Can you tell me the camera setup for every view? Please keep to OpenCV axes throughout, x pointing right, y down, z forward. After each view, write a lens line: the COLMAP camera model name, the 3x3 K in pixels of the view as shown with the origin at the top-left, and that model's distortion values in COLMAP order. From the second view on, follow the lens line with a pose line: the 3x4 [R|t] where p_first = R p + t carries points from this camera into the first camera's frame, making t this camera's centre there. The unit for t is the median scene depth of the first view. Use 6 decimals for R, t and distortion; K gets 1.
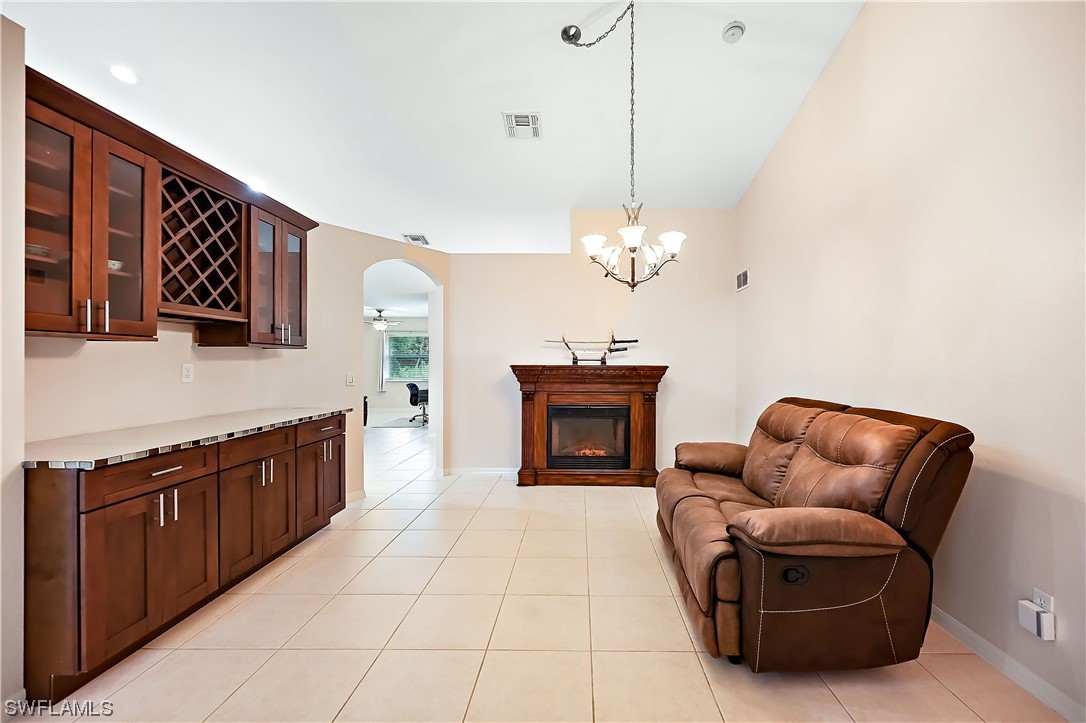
lens RADIAL K [[442.7, 0, 578.0], [0, 442.7, 363.3], [0, 0, 1]] dist [0.000444, -0.000025]
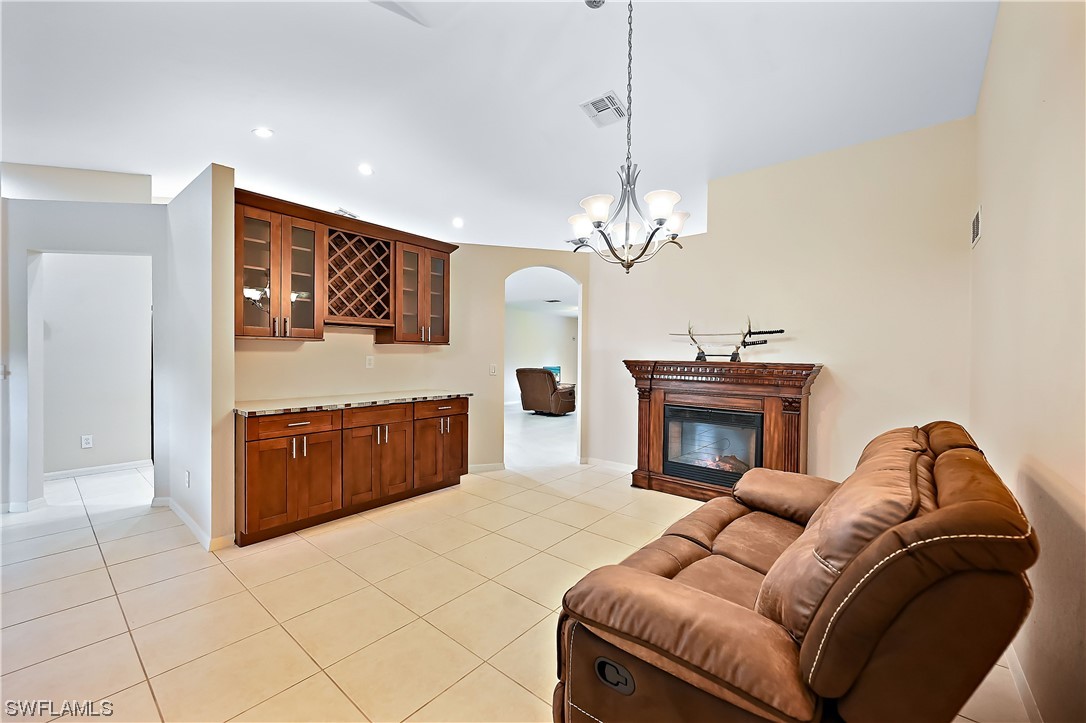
lens RADIAL K [[430.9, 0, 543.0], [0, 430.9, 361.5], [0, 0, 1]] dist [-0.000060, -0.000083]
pose [[0.773014, 0.016064, -0.634186, 0.443209], [-0.010802, 0.999868, 0.012160, -0.003611], [0.634297, -0.002549, 0.773085, 0.230906]]
